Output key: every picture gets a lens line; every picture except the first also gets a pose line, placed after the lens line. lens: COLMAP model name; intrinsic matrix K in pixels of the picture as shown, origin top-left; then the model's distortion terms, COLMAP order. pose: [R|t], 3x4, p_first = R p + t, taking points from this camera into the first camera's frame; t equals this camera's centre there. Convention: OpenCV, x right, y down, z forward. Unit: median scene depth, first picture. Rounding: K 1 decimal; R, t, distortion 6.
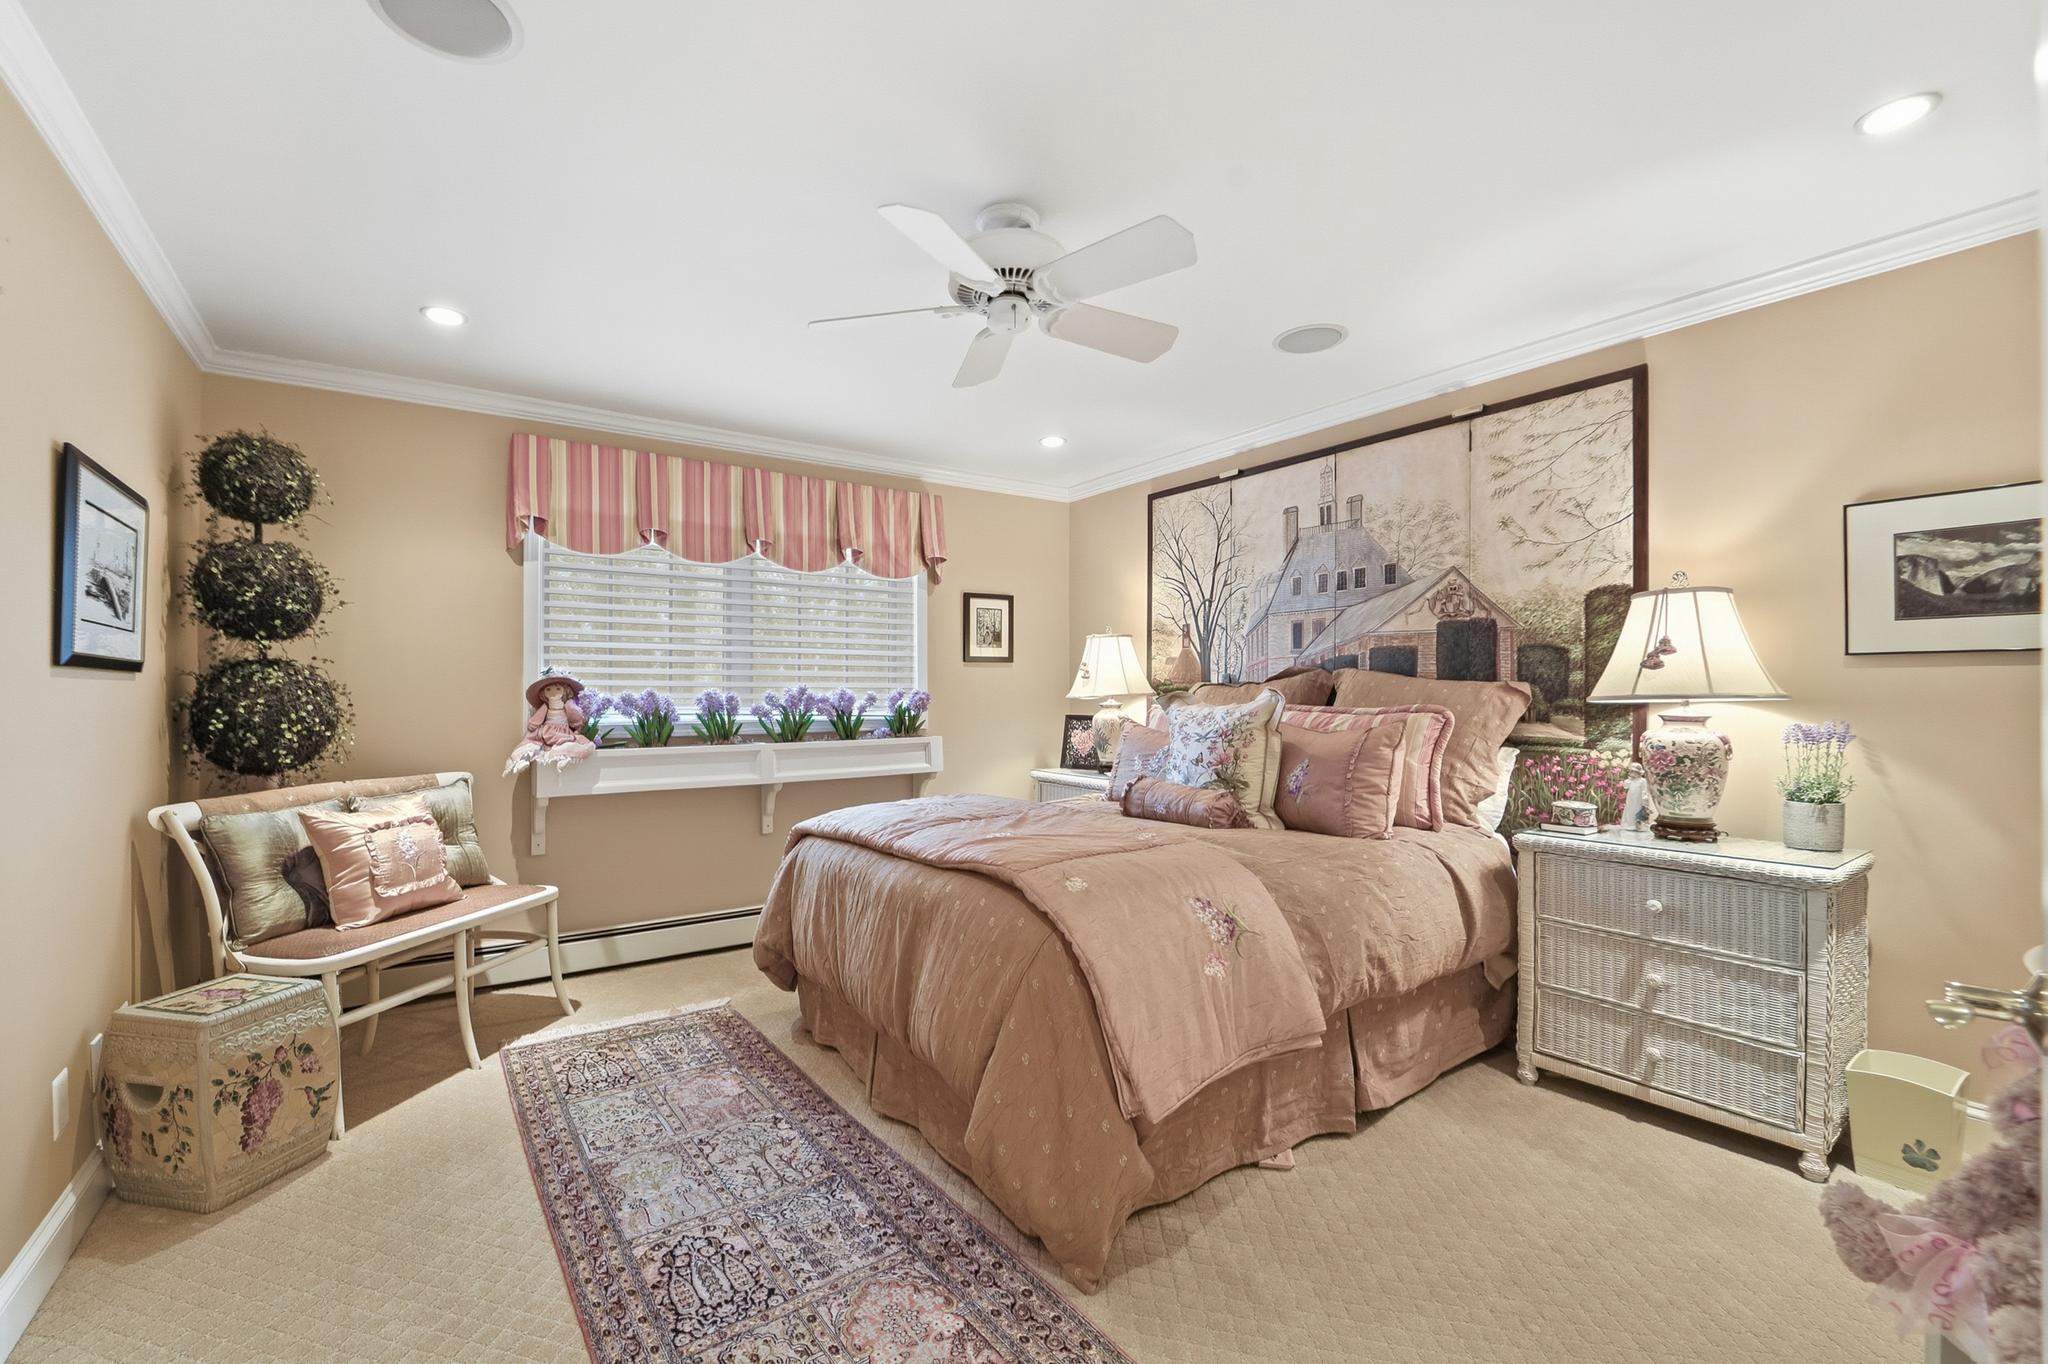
lens RADIAL K [[840.6, 0, 1010.5], [0, 840.6, 686.2], [0, 0, 1]] dist [-0.025066, 0.002764]
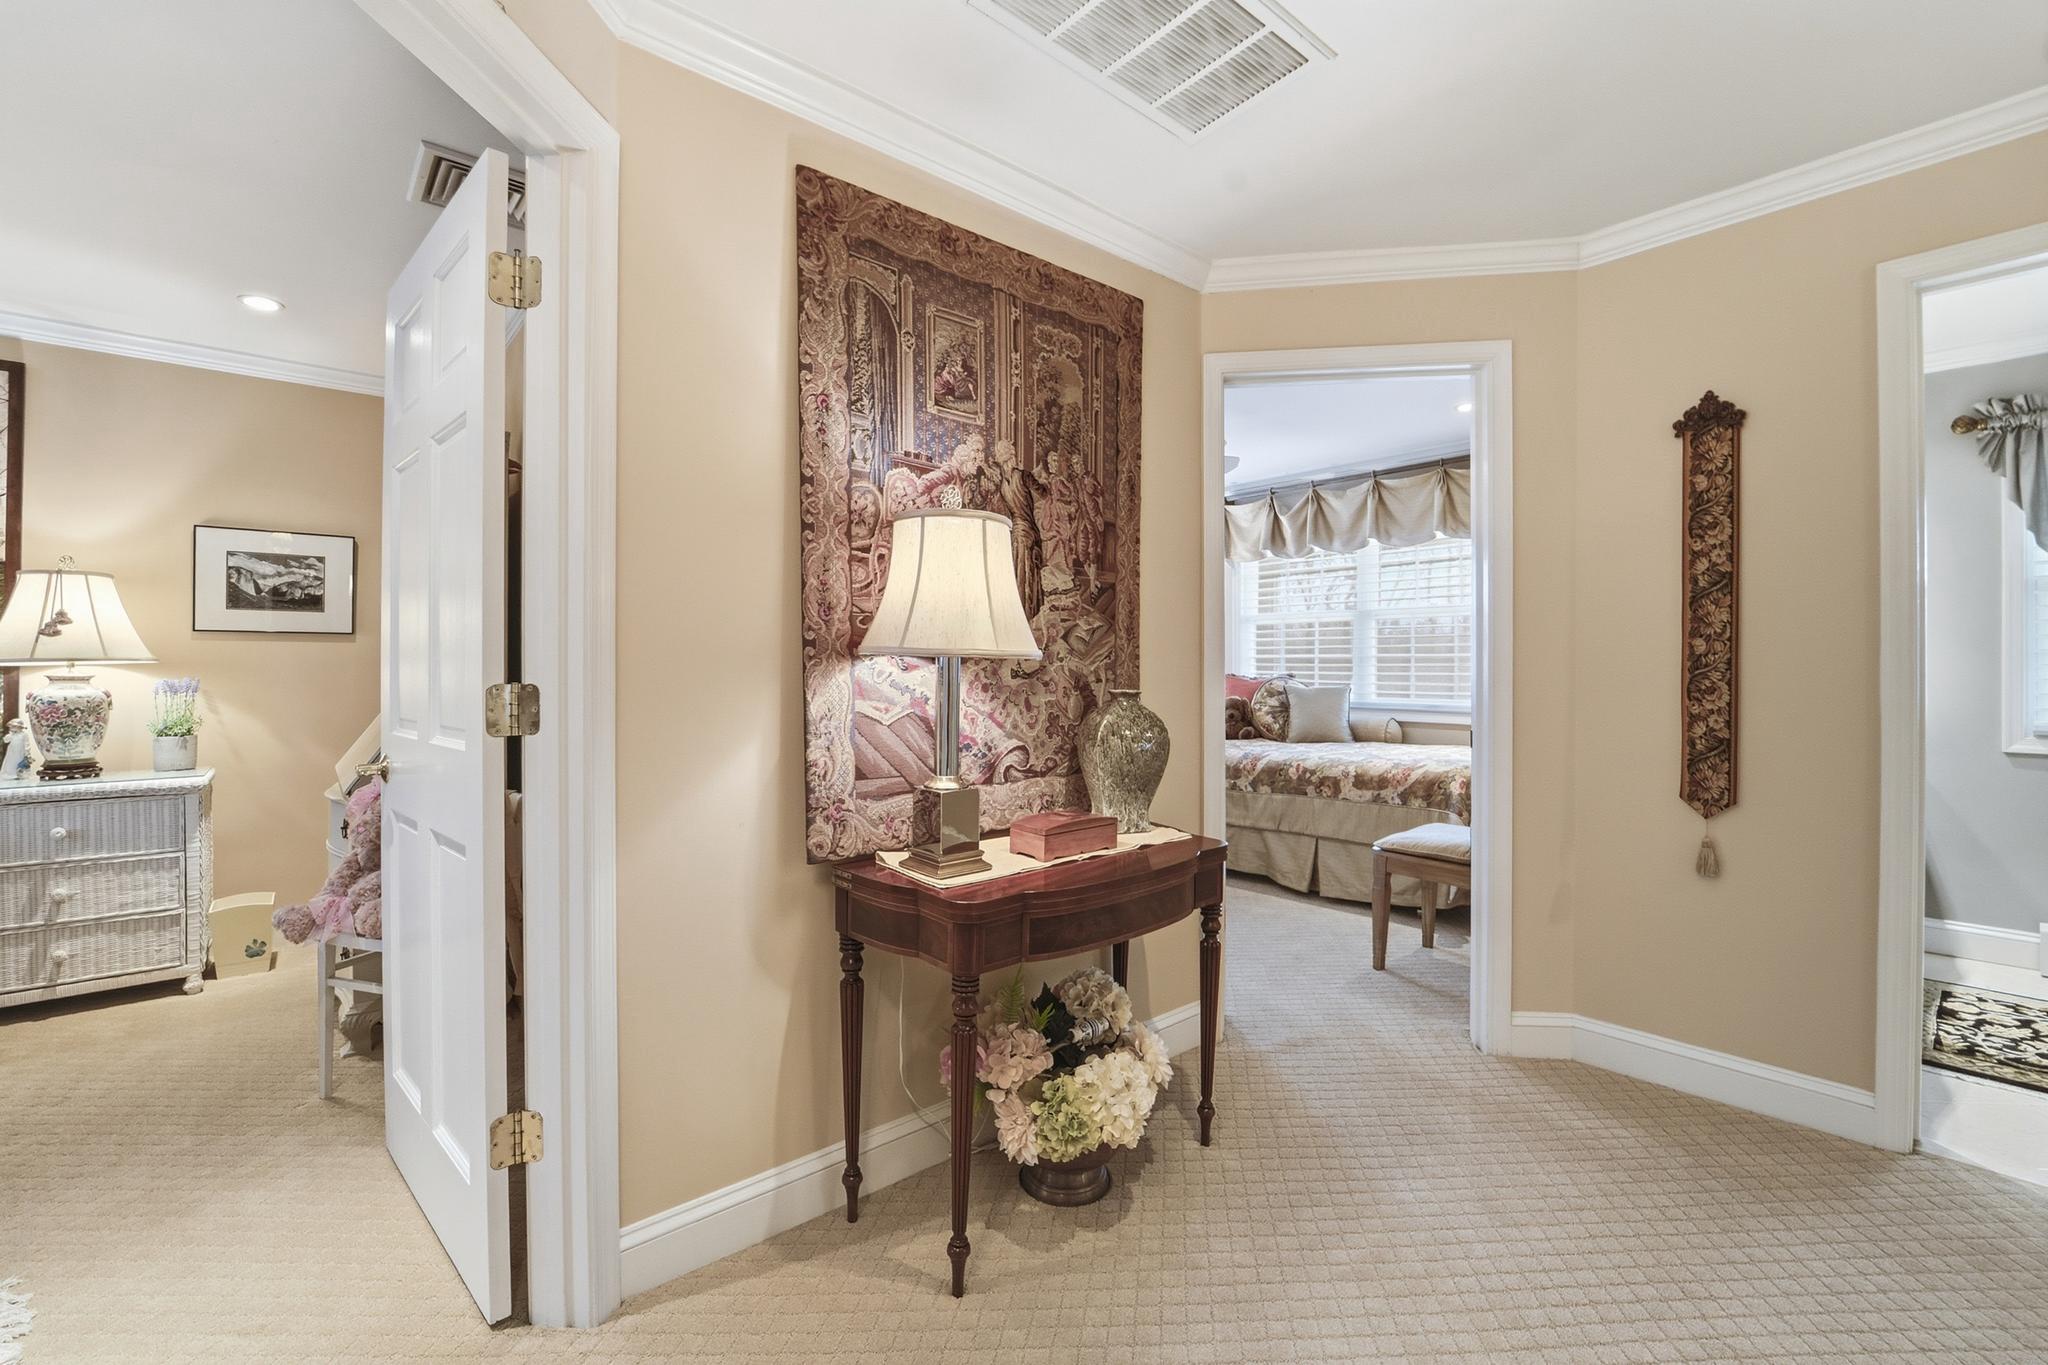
lens RADIAL K [[840.6, 0, 1013.2], [0, 840.6, 667.7], [0, 0, 1]] dist [-0.025066, 0.002764]
pose [[-0.109270, -0.004323, 0.994003, -0.555707], [-0.007774, 0.999964, 0.003495, 0.009551], [-0.993982, -0.007346, -0.109299, -0.253284]]
